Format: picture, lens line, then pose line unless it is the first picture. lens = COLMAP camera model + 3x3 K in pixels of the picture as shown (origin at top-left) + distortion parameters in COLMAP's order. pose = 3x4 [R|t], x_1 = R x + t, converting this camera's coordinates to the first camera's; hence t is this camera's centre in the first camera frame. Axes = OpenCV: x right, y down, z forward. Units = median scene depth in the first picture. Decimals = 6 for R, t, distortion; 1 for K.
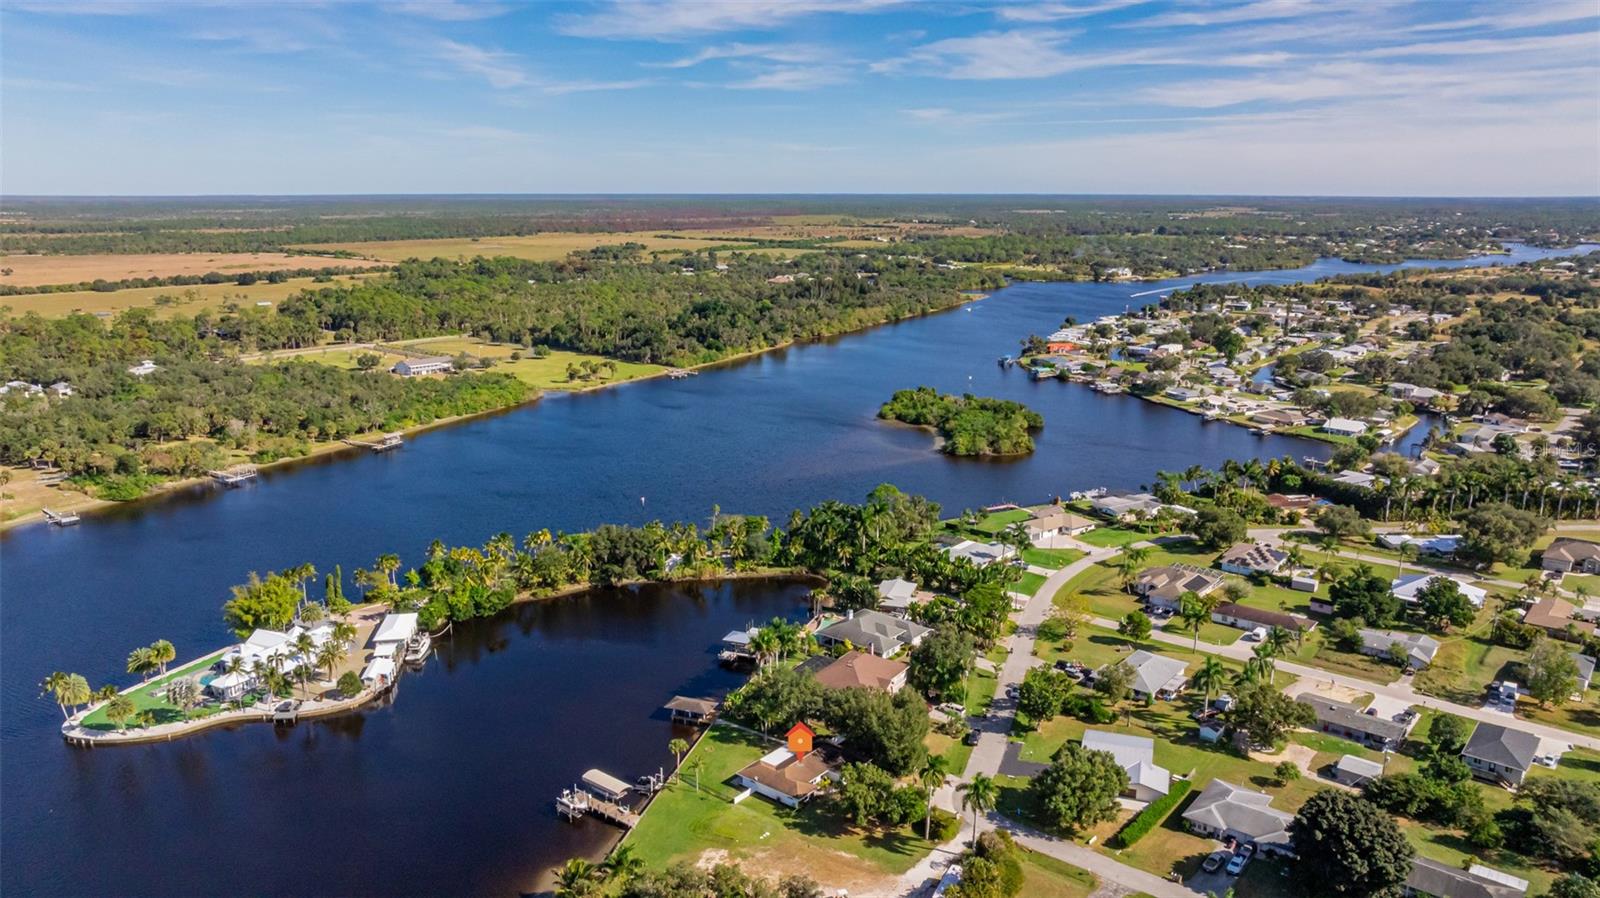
lens RADIAL K [[1140.2, 0, 813.0], [0, 1140.2, 423.4], [0, 0, 1]] dist [-0.015223, 0.000097]
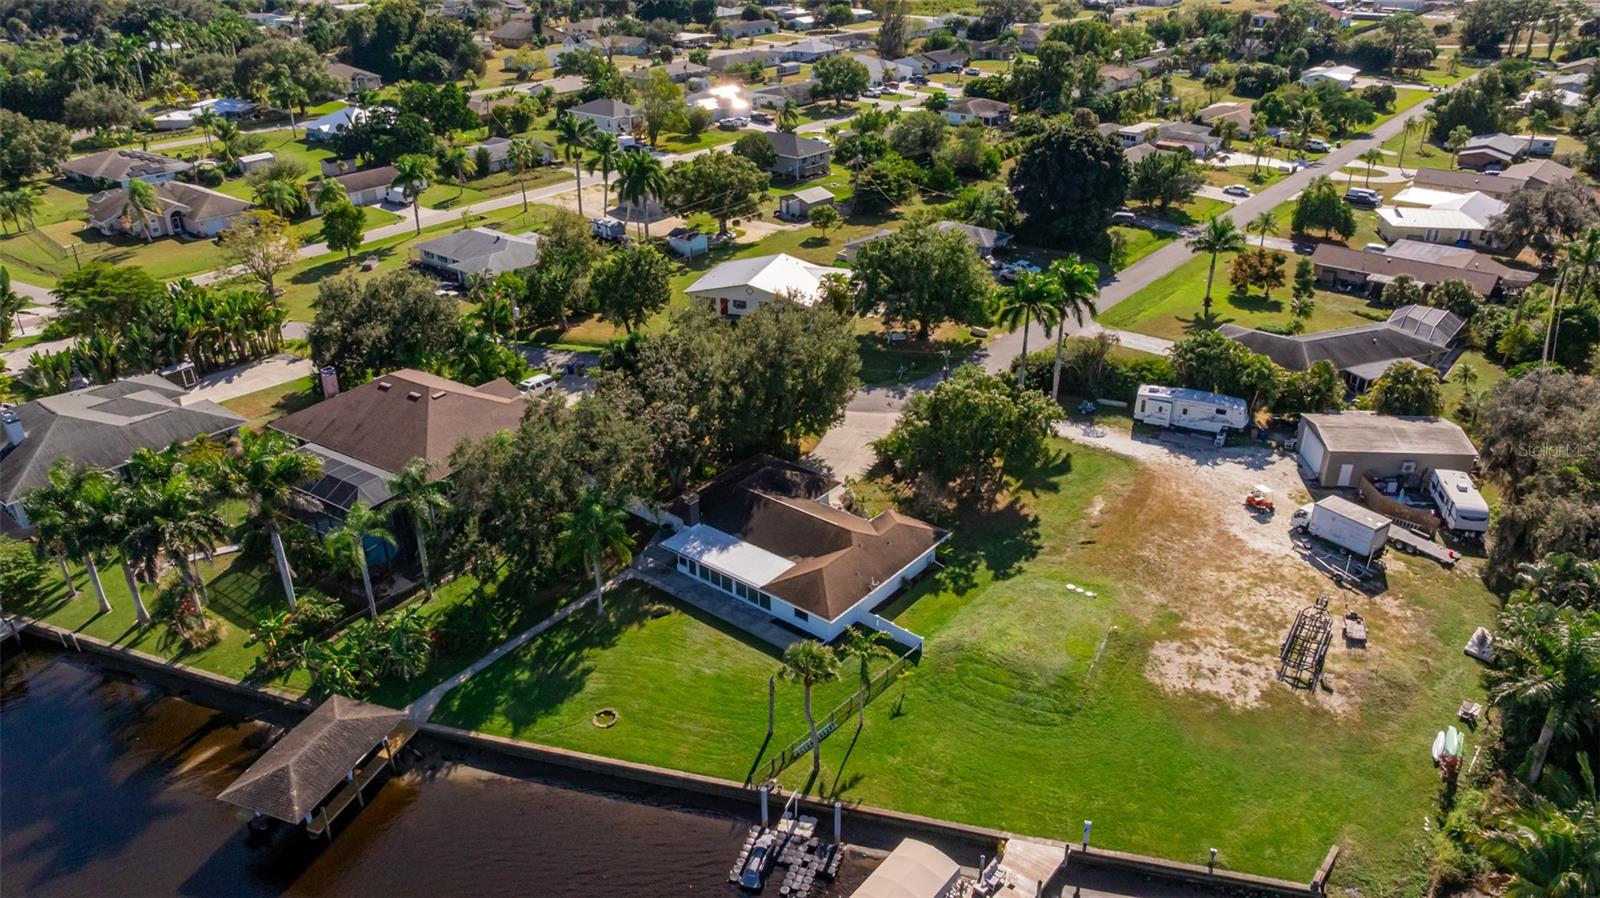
lens RADIAL K [[1132.5, 0, 806.8], [0, 1132.5, 443.7], [0, 0, 1]] dist [-0.041186, 0.044170]
pose [[-0.006864, -0.443075, 0.896459, -0.242780], [0.200487, 0.877667, 0.435322, 0.063941], [-0.979672, 0.182717, 0.082806, 0.637744]]
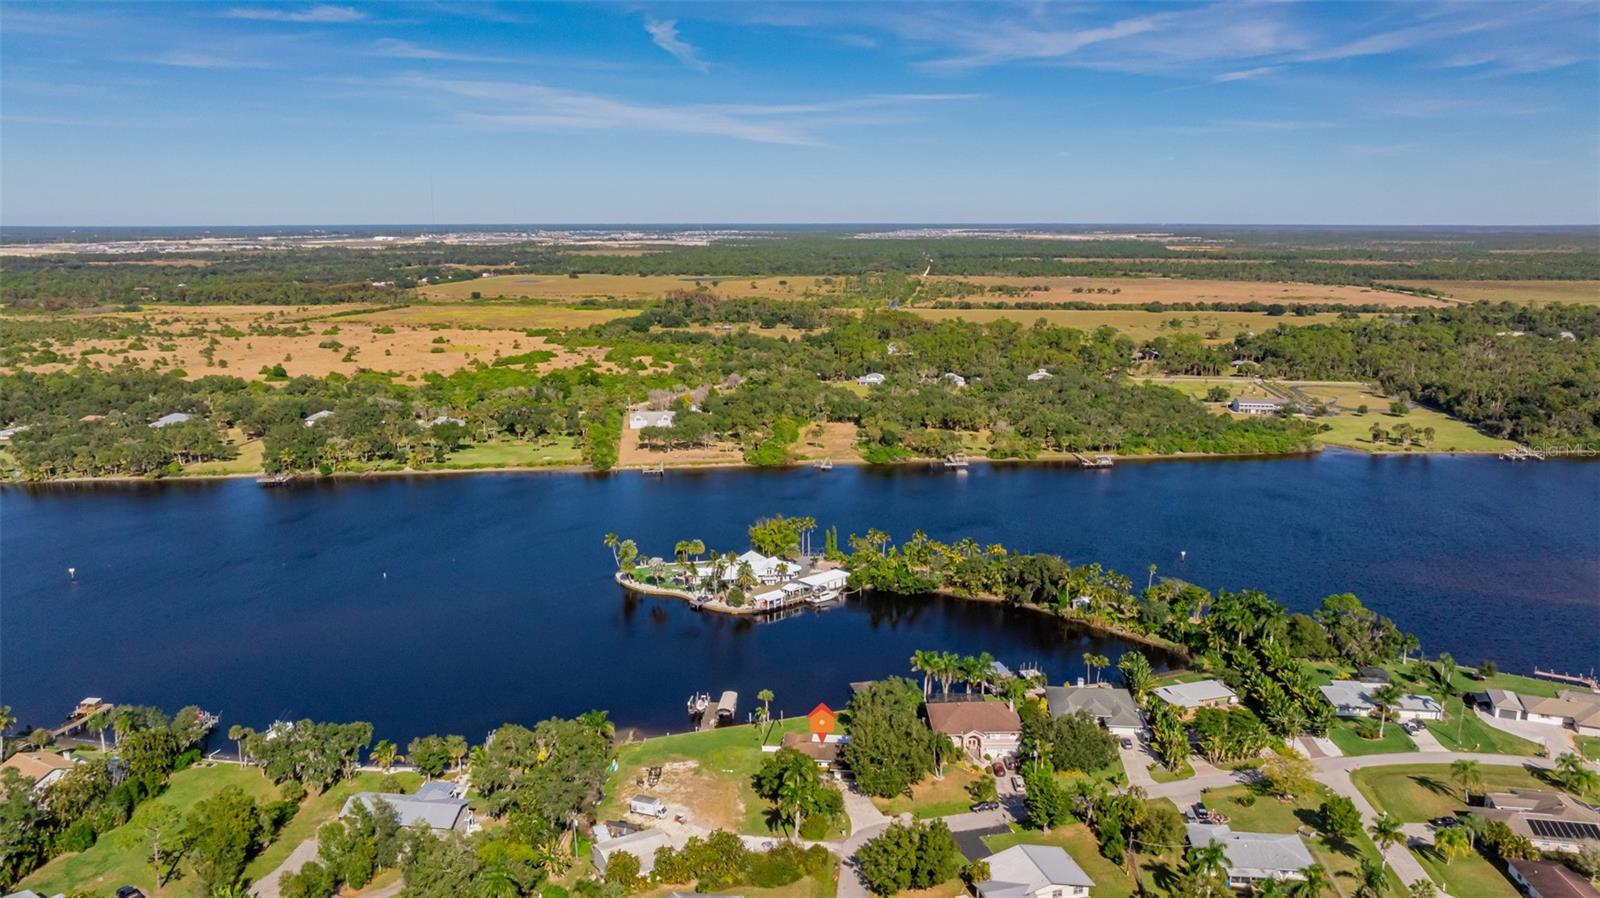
lens RADIAL K [[1138.4, 0, 808.4], [0, 1138.4, 450.2], [0, 0, 1]] dist [-0.011776, 0.001559]
pose [[0.547079, 0.167339, -0.820184, 0.593011], [-0.168397, 0.981785, 0.087987, -0.068280], [0.819968, 0.089981, 0.565293, 0.197653]]
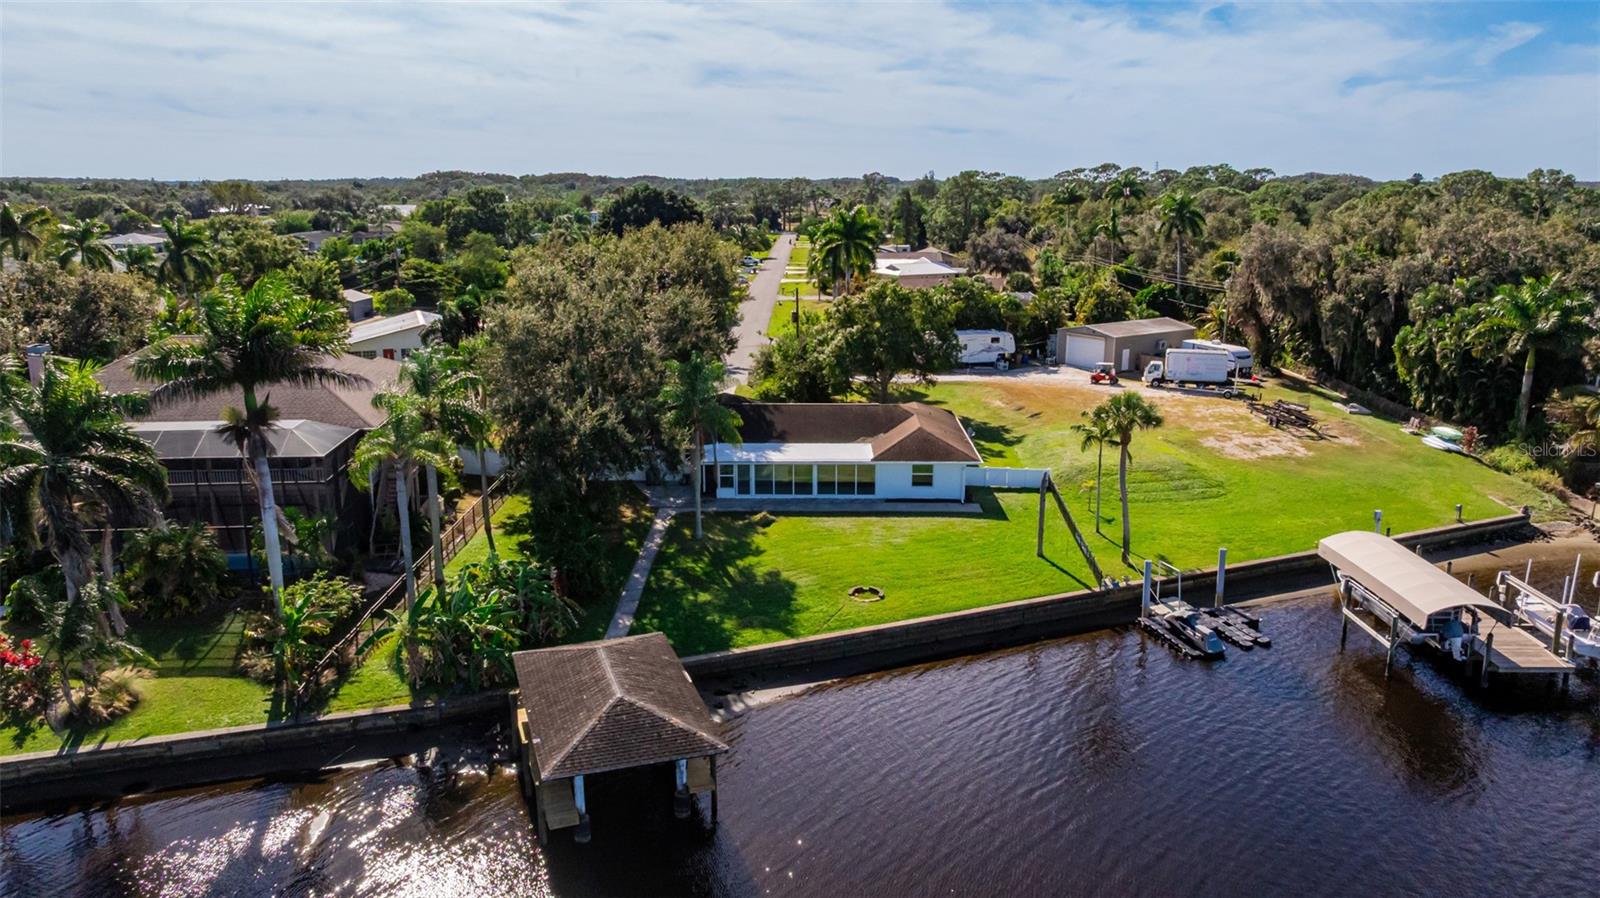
lens RADIAL K [[1138.4, 0, 808.4], [0, 1138.4, 450.2], [0, 0, 1]] dist [-0.011776, 0.001559]
pose [[-0.626347, -0.186576, 0.756888, -0.182022], [0.147656, 0.924964, 0.350198, 0.122871], [-0.765433, 0.331105, -0.551800, 0.798585]]
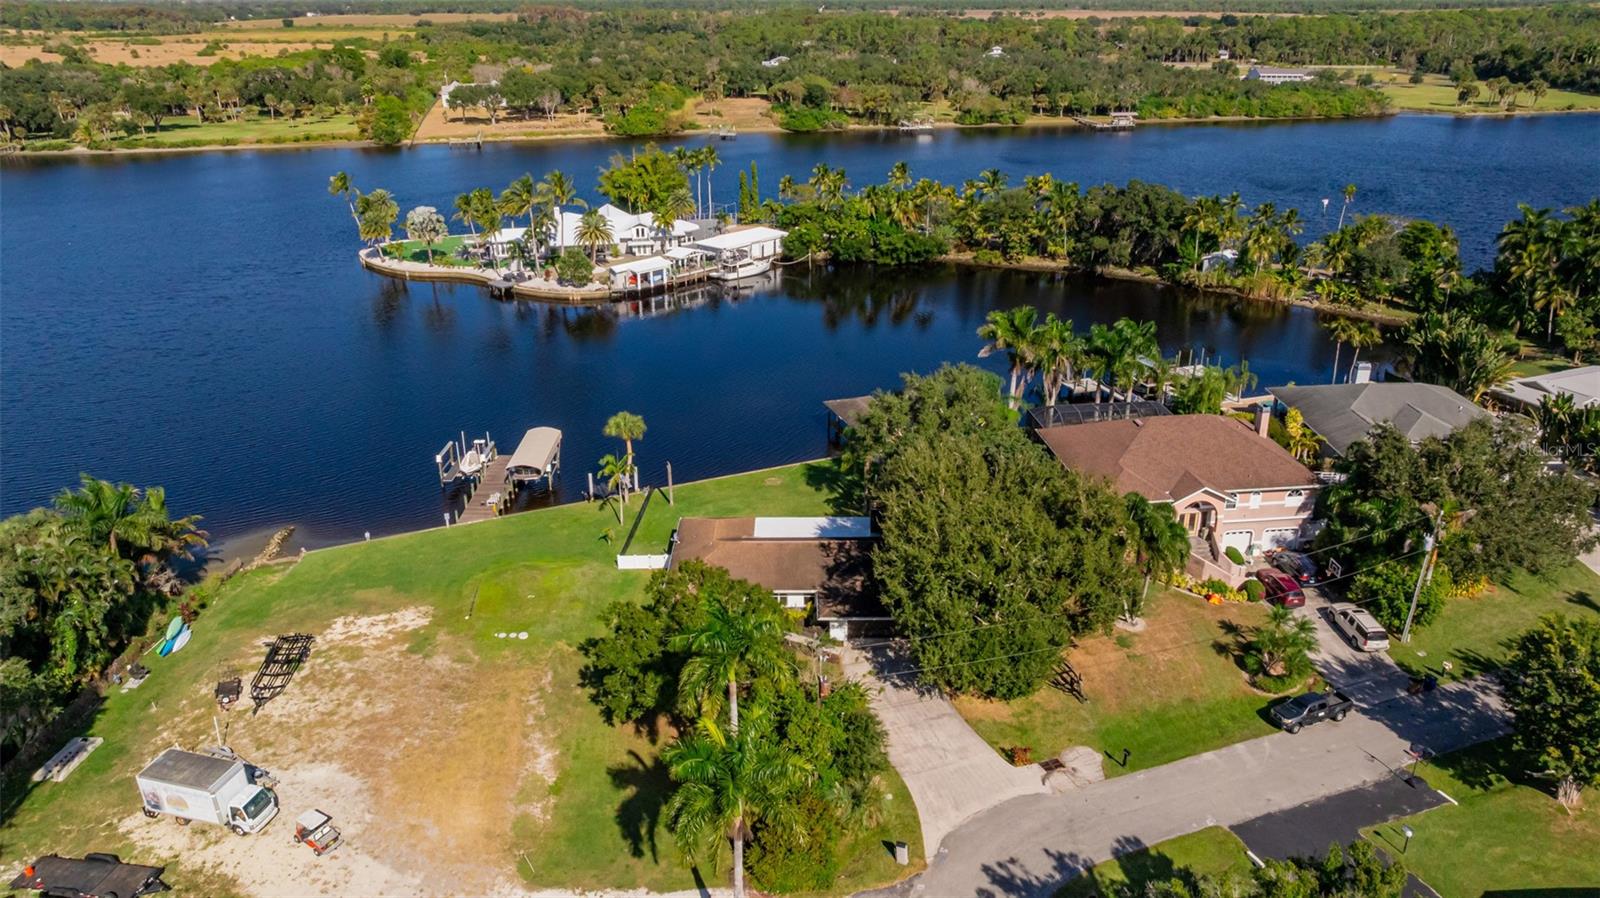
lens RADIAL K [[1132.5, 0, 806.8], [0, 1132.5, 443.7], [0, 0, 1]] dist [-0.041186, 0.044170]
pose [[0.627129, 0.287762, -0.723811, 0.187683], [-0.151976, 0.956600, 0.248635, 0.103994], [0.763945, -0.045925, 0.643645, 0.492438]]
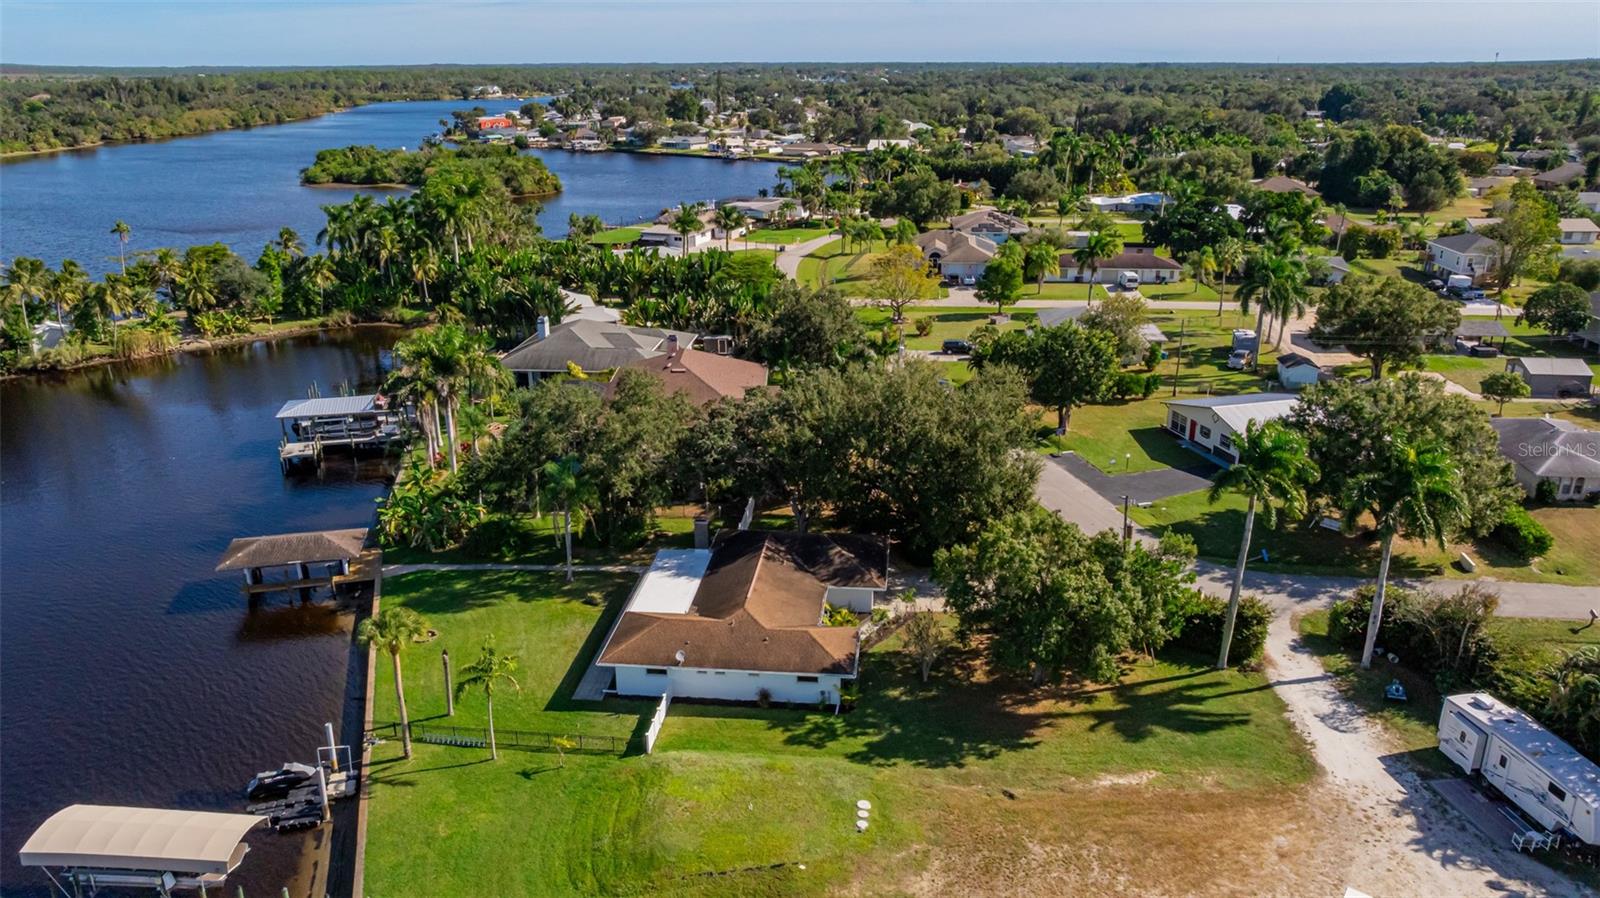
lens RADIAL K [[1132.5, 0, 806.8], [0, 1132.5, 443.7], [0, 0, 1]] dist [-0.041186, 0.044170]
pose [[0.838153, -0.180652, 0.514651, -0.111836], [0.116269, 0.981047, 0.155011, 0.135214], [-0.532899, -0.070085, 0.843271, 0.466565]]
